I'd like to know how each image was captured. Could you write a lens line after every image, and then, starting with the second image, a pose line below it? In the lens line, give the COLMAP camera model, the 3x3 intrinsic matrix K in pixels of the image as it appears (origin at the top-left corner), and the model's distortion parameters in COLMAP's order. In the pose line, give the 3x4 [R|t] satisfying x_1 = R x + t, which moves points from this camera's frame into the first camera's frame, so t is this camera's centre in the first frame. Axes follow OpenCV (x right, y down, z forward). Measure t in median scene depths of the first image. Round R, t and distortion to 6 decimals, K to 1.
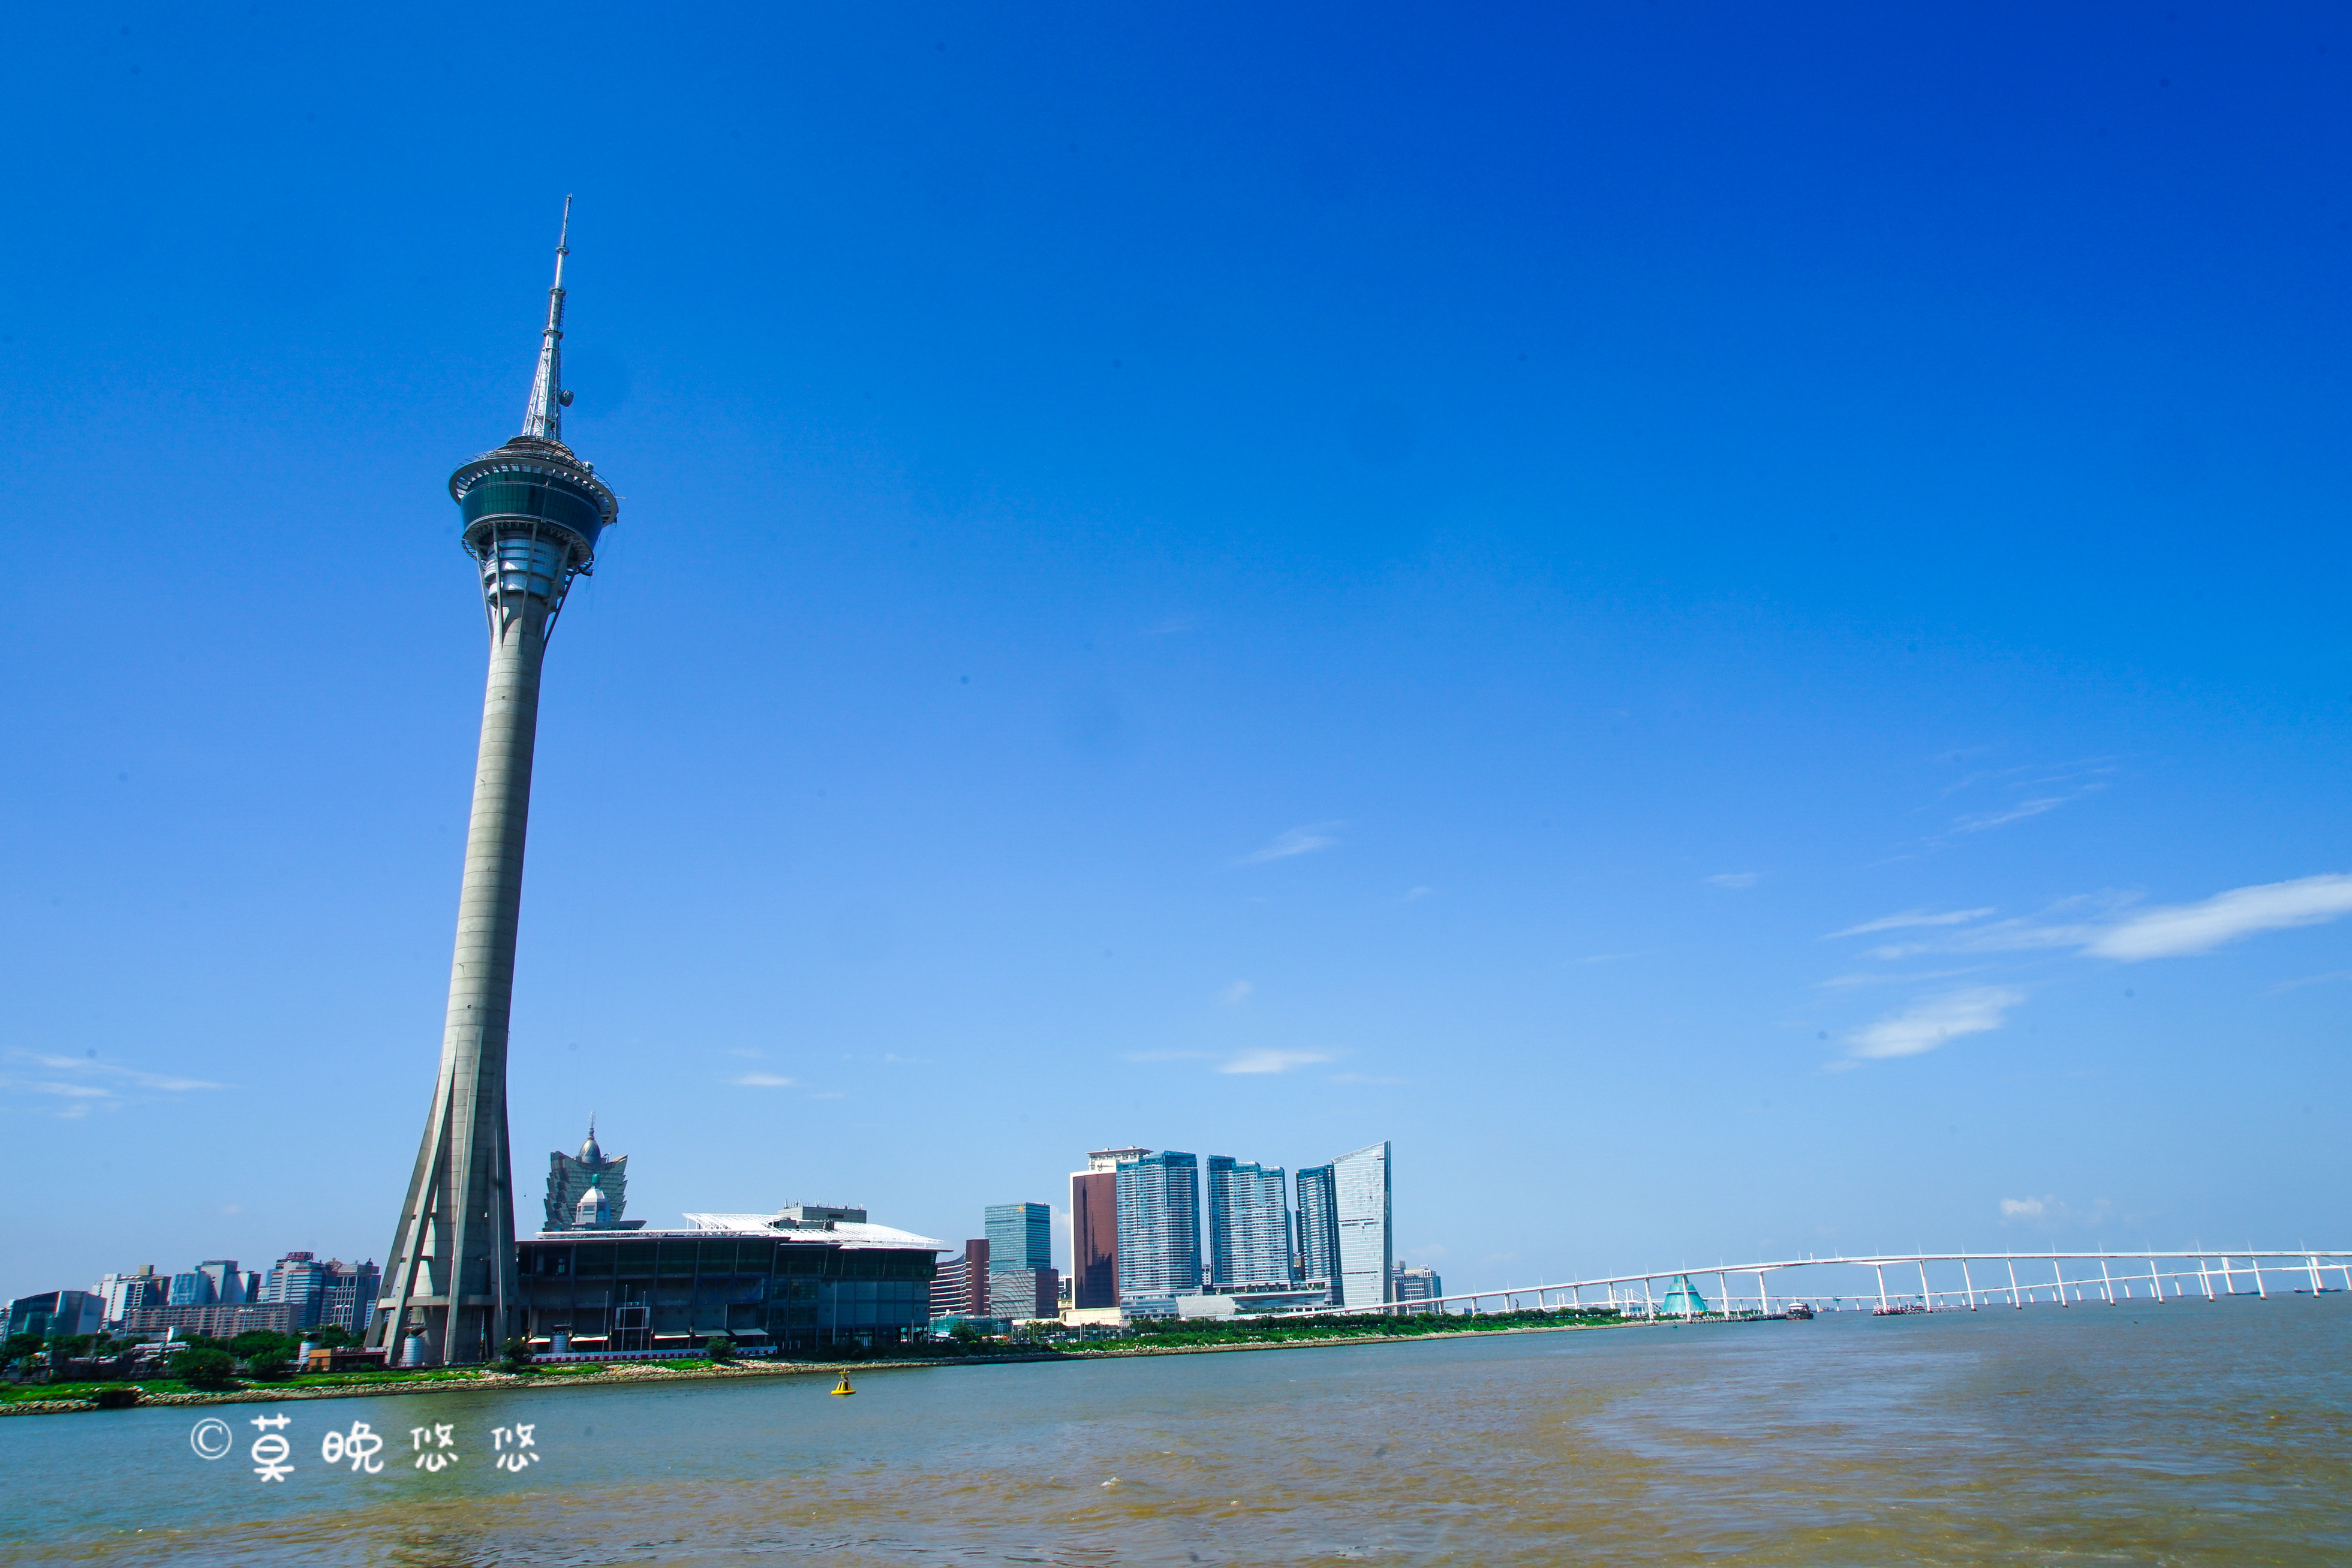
lens RADIAL K [[1626.0, 0, 1176.0], [0, 1626.0, 784.0], [0, 0, 1]] dist [-0.030591, 0.027029]
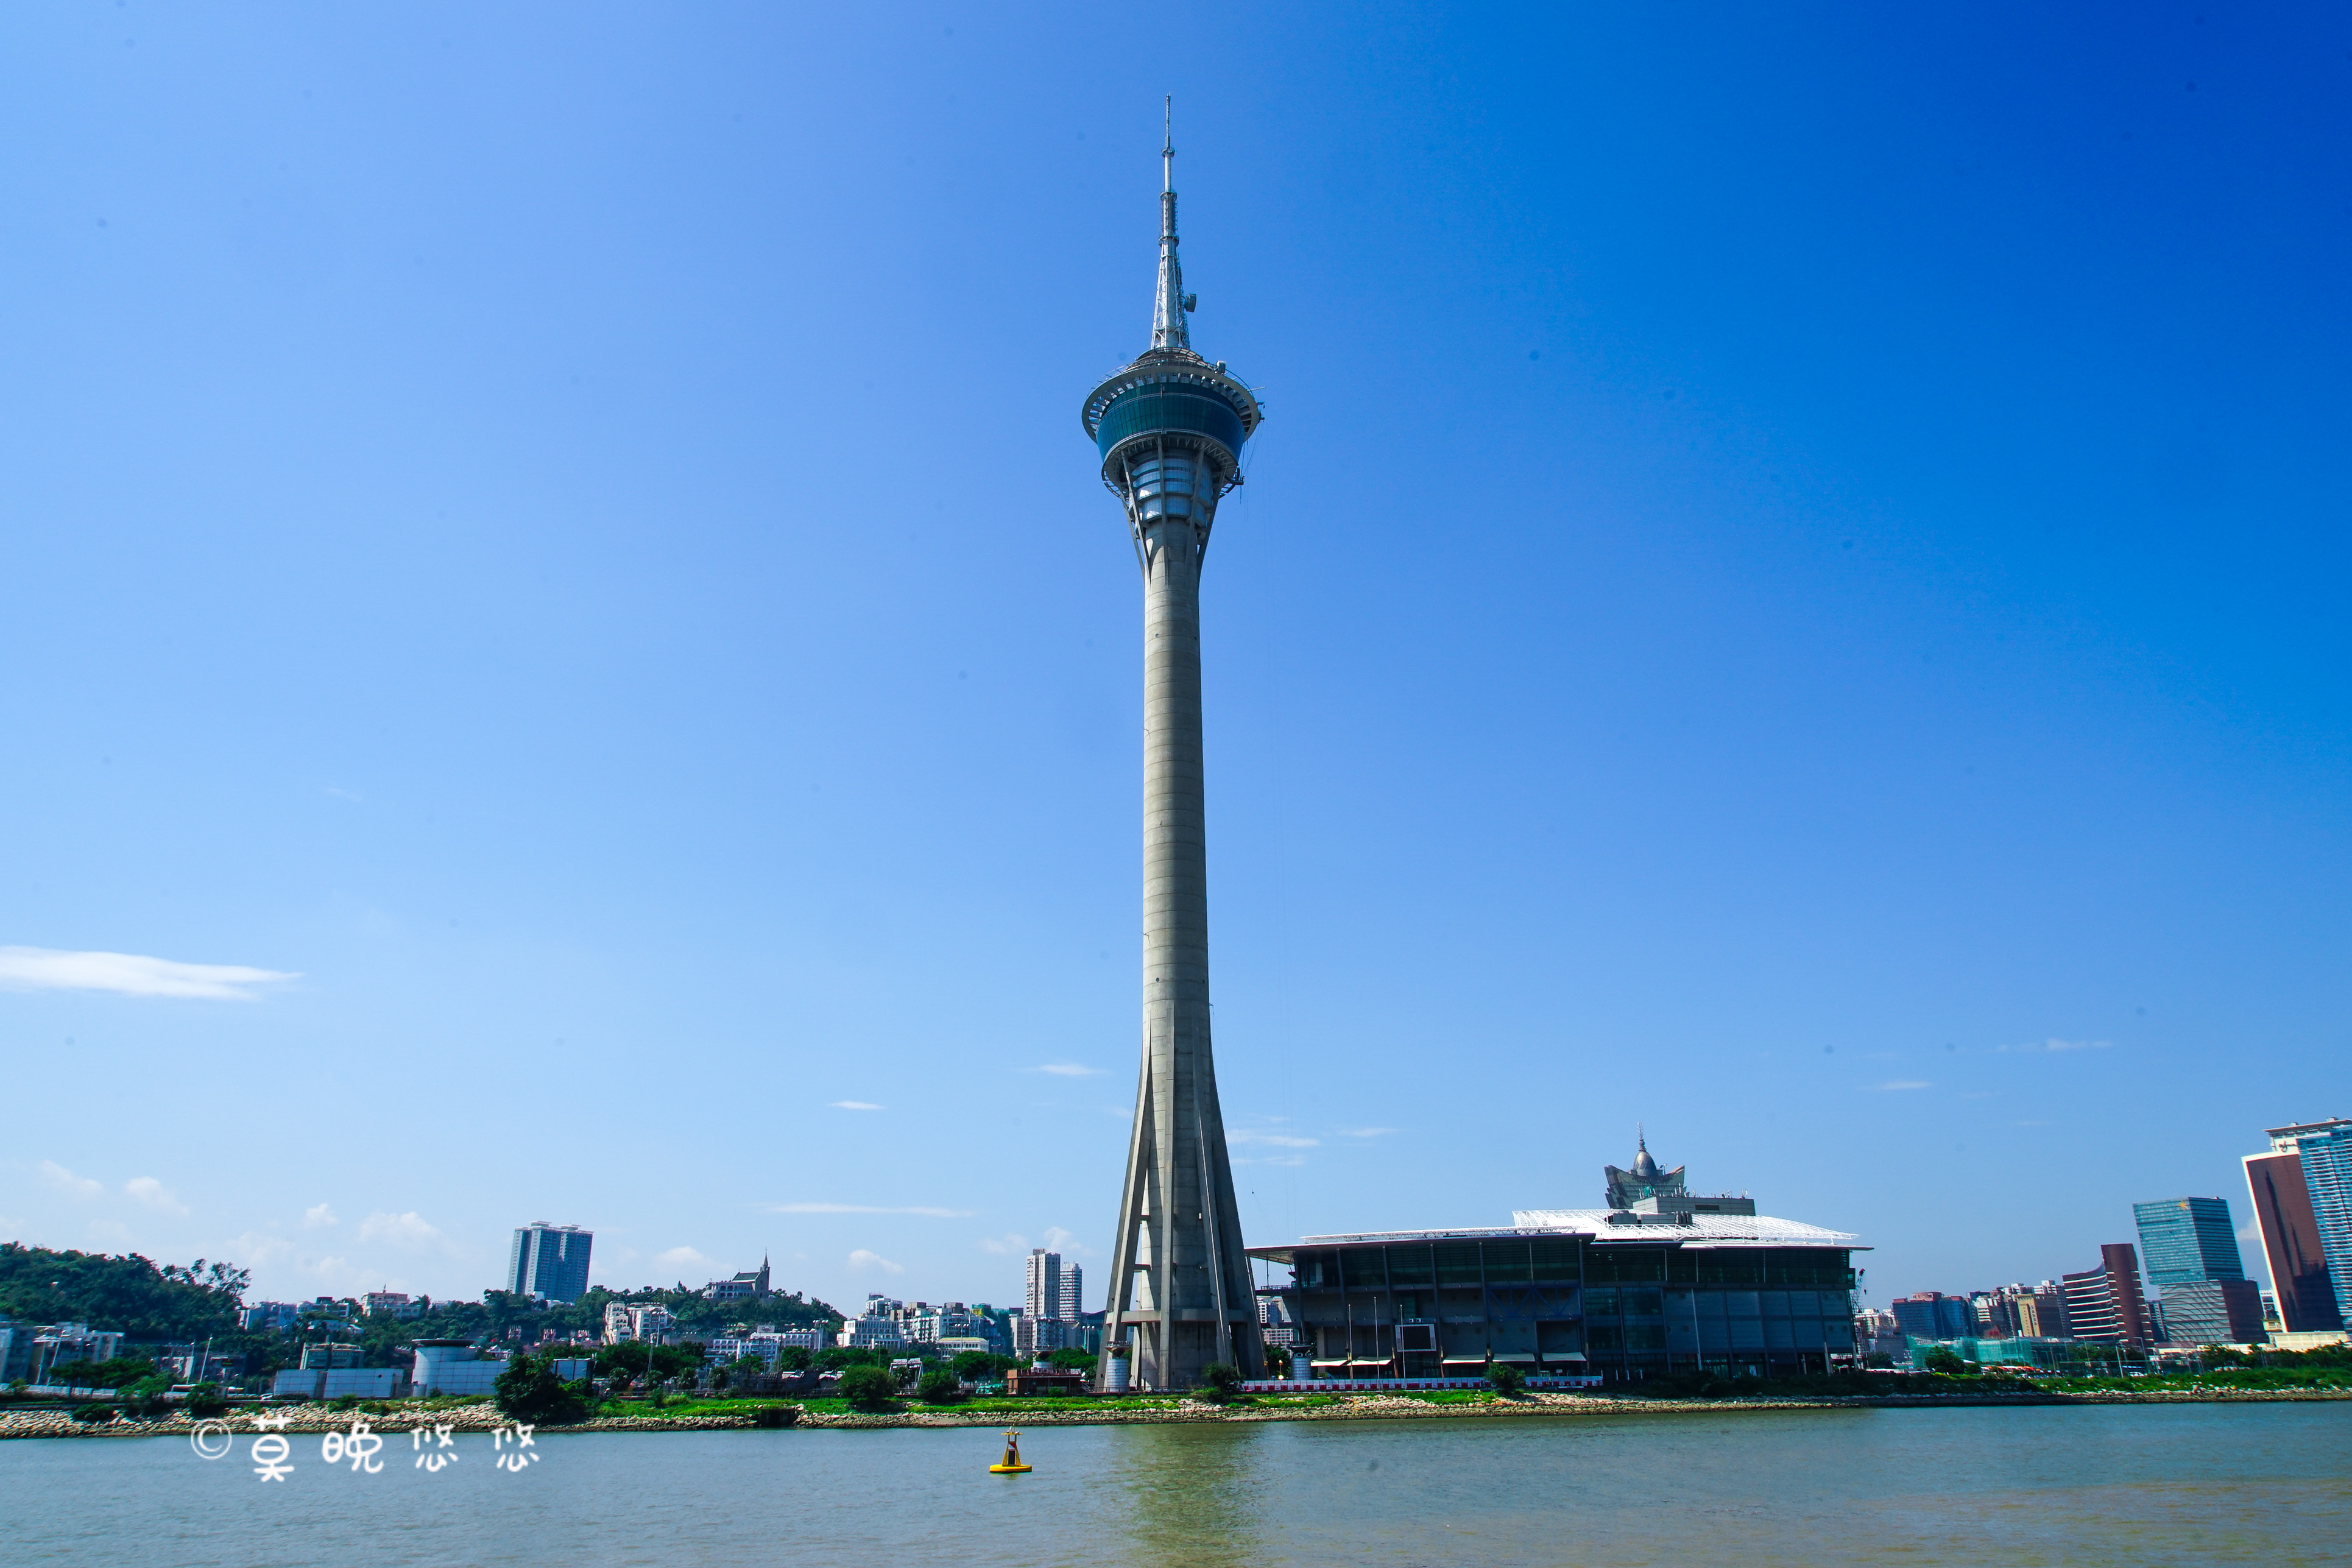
lens RADIAL K [[1626.1, 0, 1176.0], [0, 1626.1, 784.0], [0, 0, 1]] dist [-0.030591, 0.027029]
pose [[0.781834, -0.190620, -0.593633, 0.103227], [0.183378, 0.980308, -0.073270, 0.090721], [0.595910, -0.051574, 0.801394, 0.277320]]
